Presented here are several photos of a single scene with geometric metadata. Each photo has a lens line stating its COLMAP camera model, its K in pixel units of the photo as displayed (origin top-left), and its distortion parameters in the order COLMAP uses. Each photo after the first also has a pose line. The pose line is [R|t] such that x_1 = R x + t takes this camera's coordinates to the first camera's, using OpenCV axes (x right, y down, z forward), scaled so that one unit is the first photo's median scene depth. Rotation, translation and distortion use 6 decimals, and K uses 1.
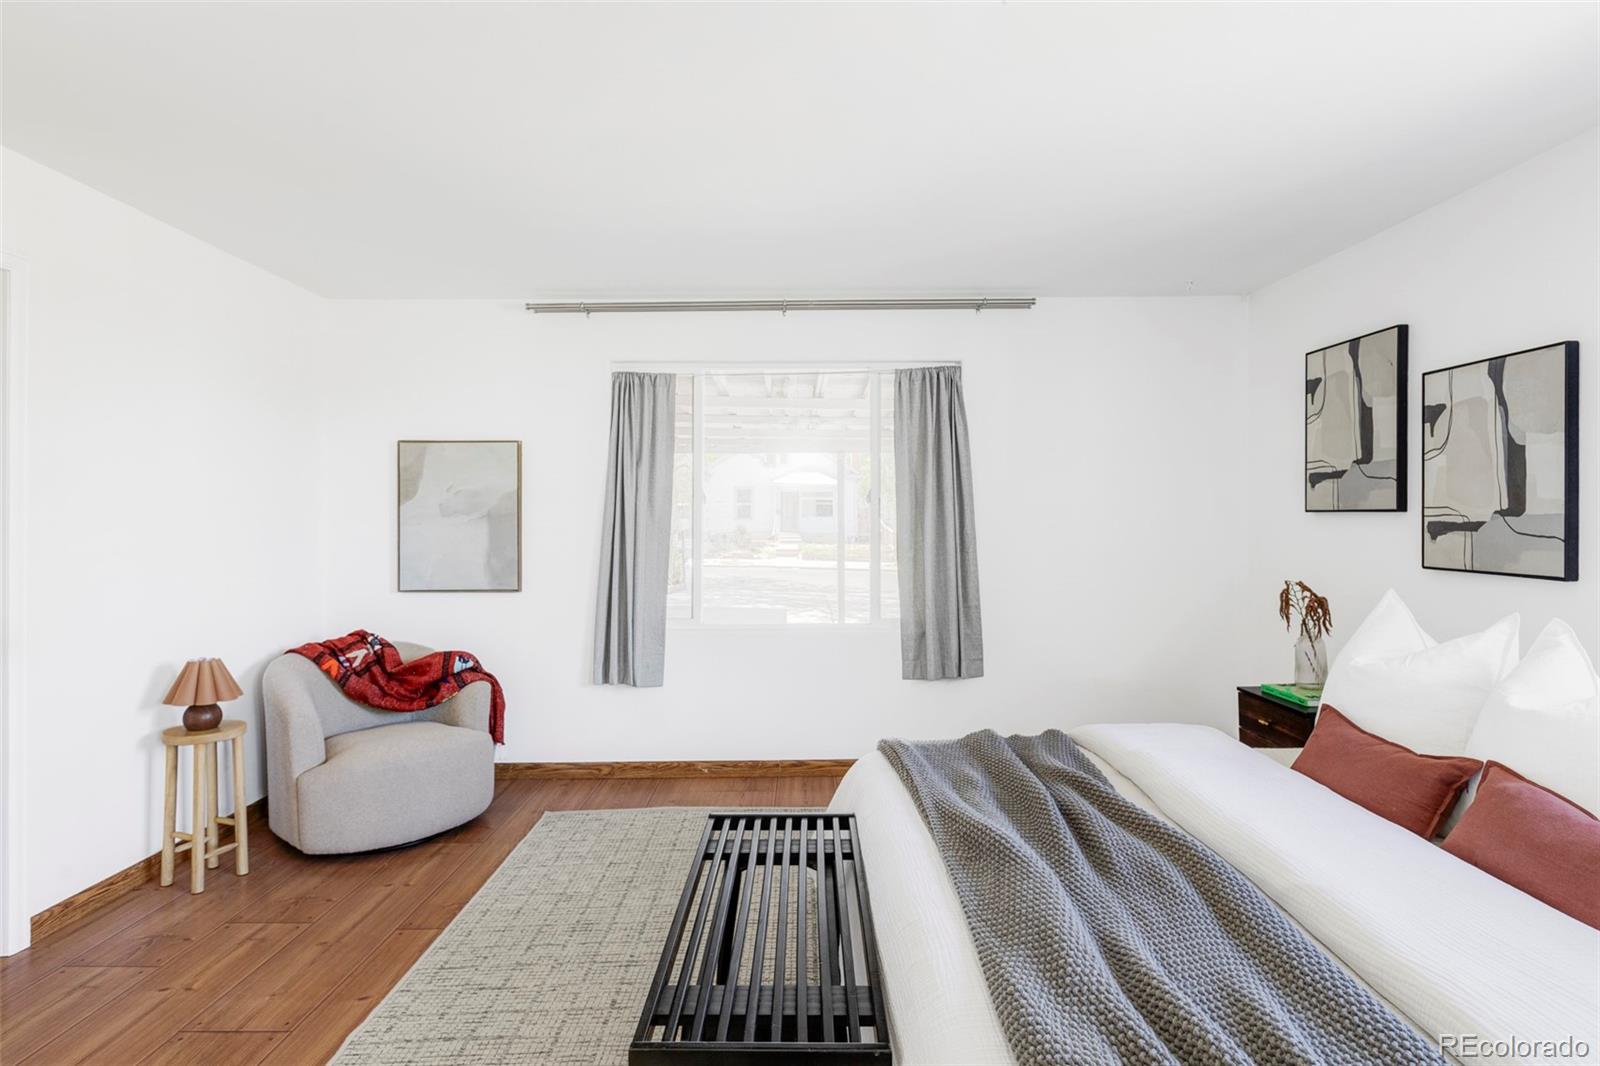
lens RADIAL K [[813.7, 0, 796.3], [0, 813.7, 519.5], [0, 0, 1]] dist [0.004884, -0.000241]
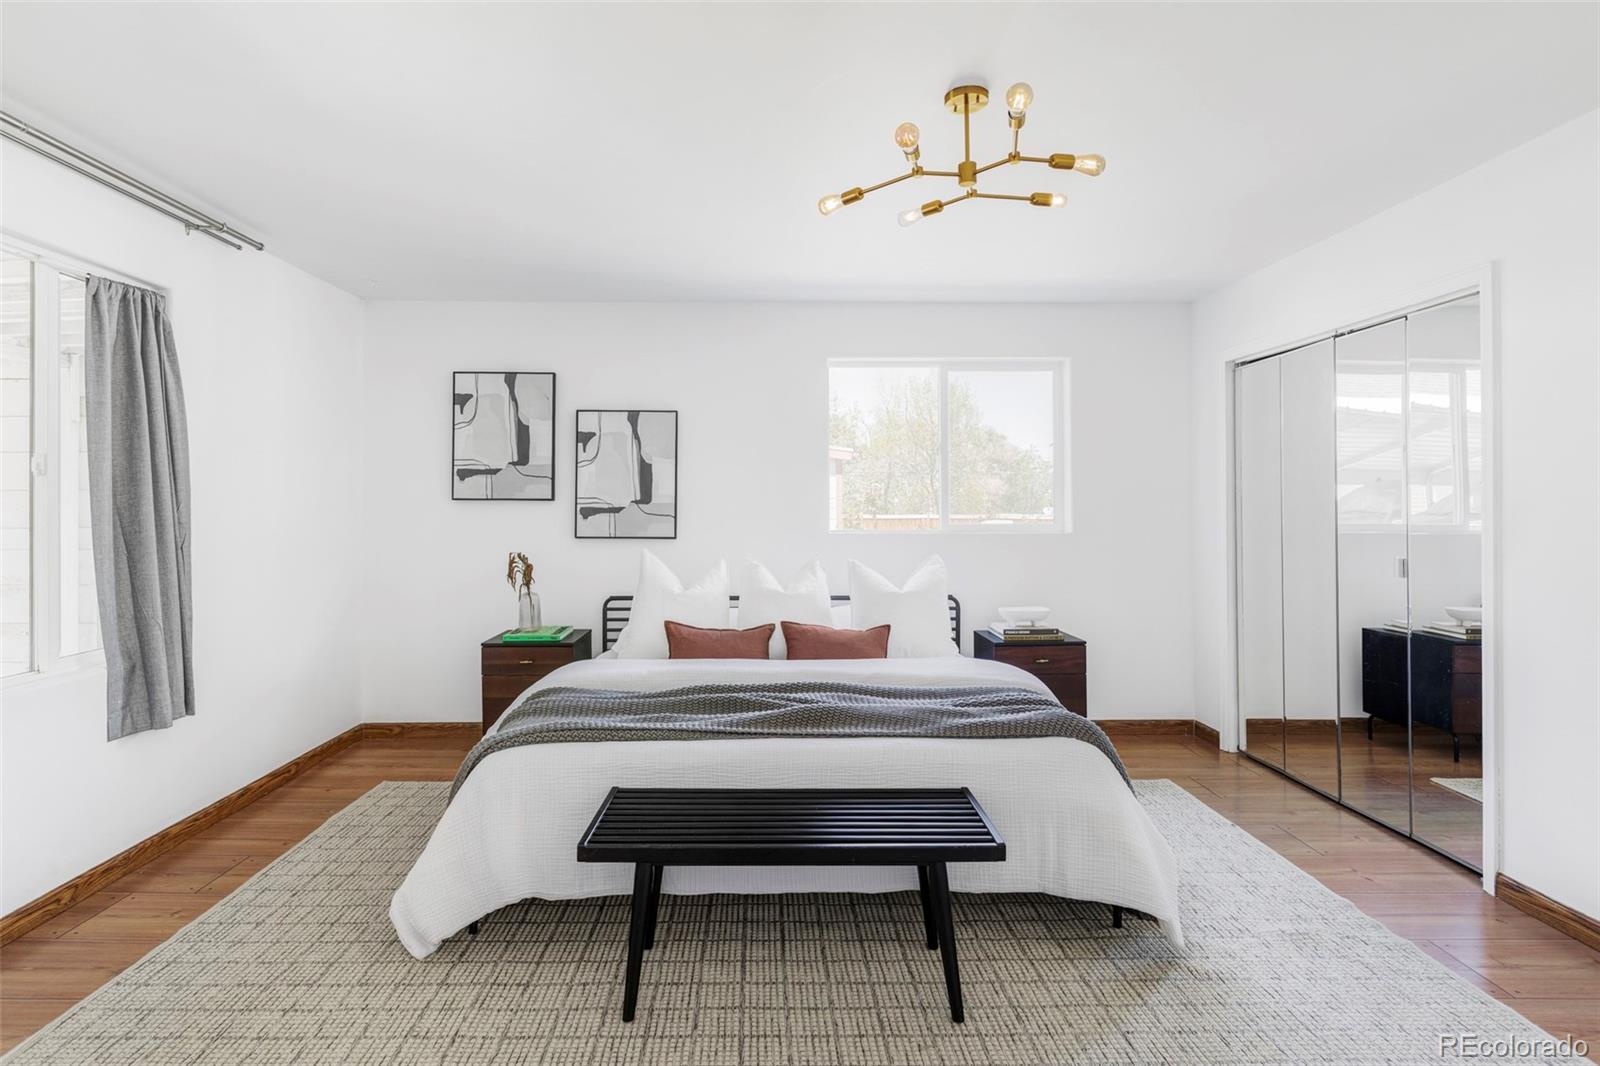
lens RADIAL K [[813.7, 0, 796.3], [0, 813.7, 519.5], [0, 0, 1]] dist [0.004884, -0.000241]
pose [[-0.014129, -0.010902, 0.999841, -0.724617], [0.001232, 0.999940, 0.010920, 0.008855], [-0.999899, 0.001386, -0.014114, 0.585389]]
